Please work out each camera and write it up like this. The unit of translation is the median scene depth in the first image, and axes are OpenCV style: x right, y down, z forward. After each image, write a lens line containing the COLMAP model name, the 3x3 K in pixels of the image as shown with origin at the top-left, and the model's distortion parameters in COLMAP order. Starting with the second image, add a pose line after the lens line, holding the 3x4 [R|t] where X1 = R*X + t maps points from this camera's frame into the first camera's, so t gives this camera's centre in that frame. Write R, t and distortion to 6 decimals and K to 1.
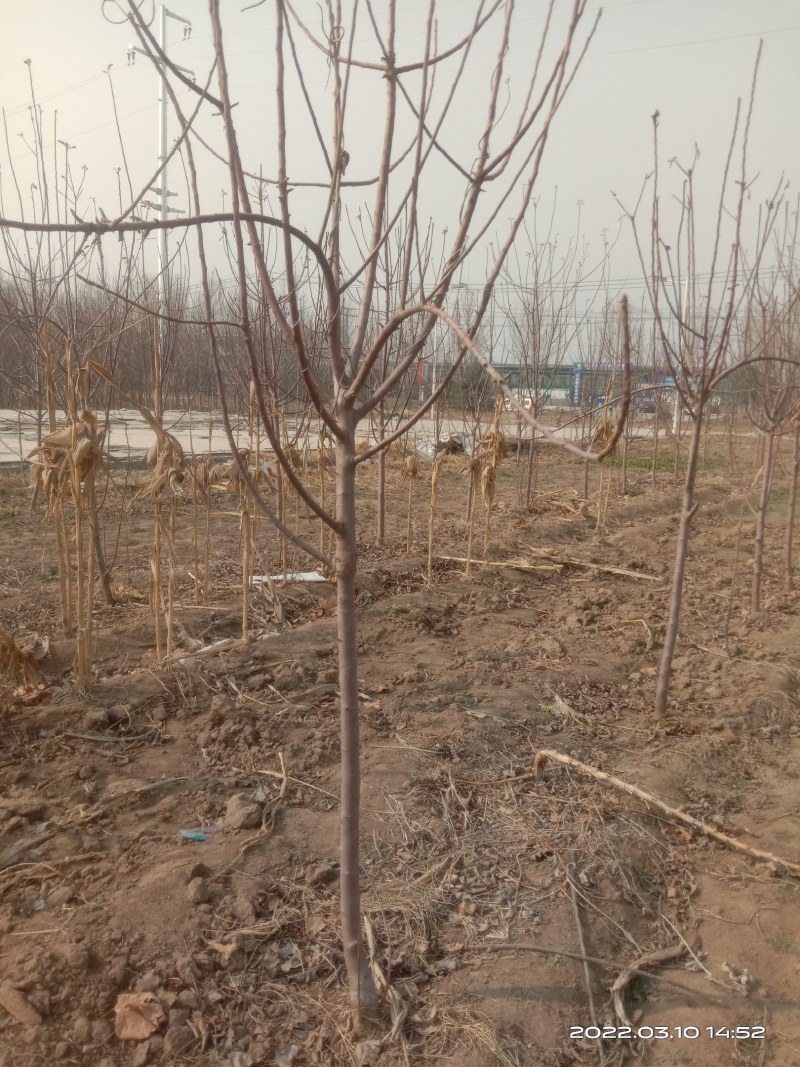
lens RADIAL K [[850.1, 0, 400.0], [0, 850.1, 533.5], [0, 0, 1]] dist [0.080555, -0.361254]
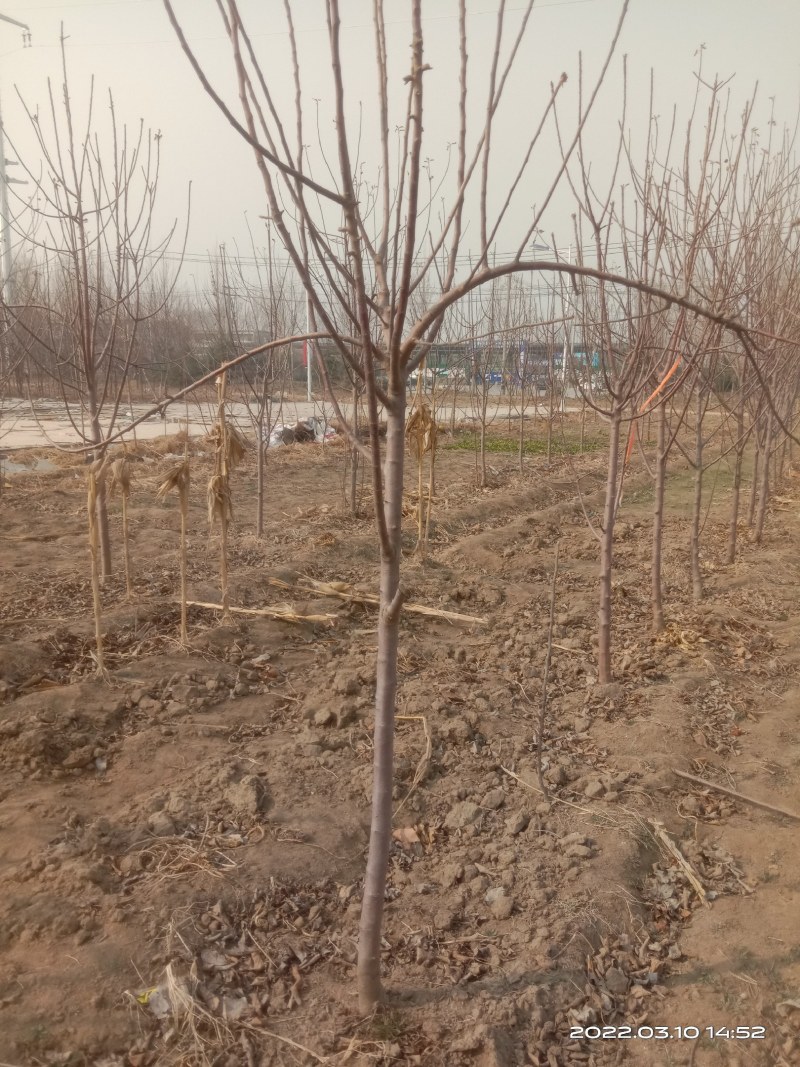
lens RADIAL K [[833.6, 0, 399.9], [0, 833.6, 504.8], [0, 0, 1]] dist [0.004466, -0.113126]
pose [[0.994604, -0.031321, 0.098906, 0.180371], [0.032295, 0.999444, -0.008263, -0.044789], [-0.098592, 0.011413, 0.995063, 0.330284]]
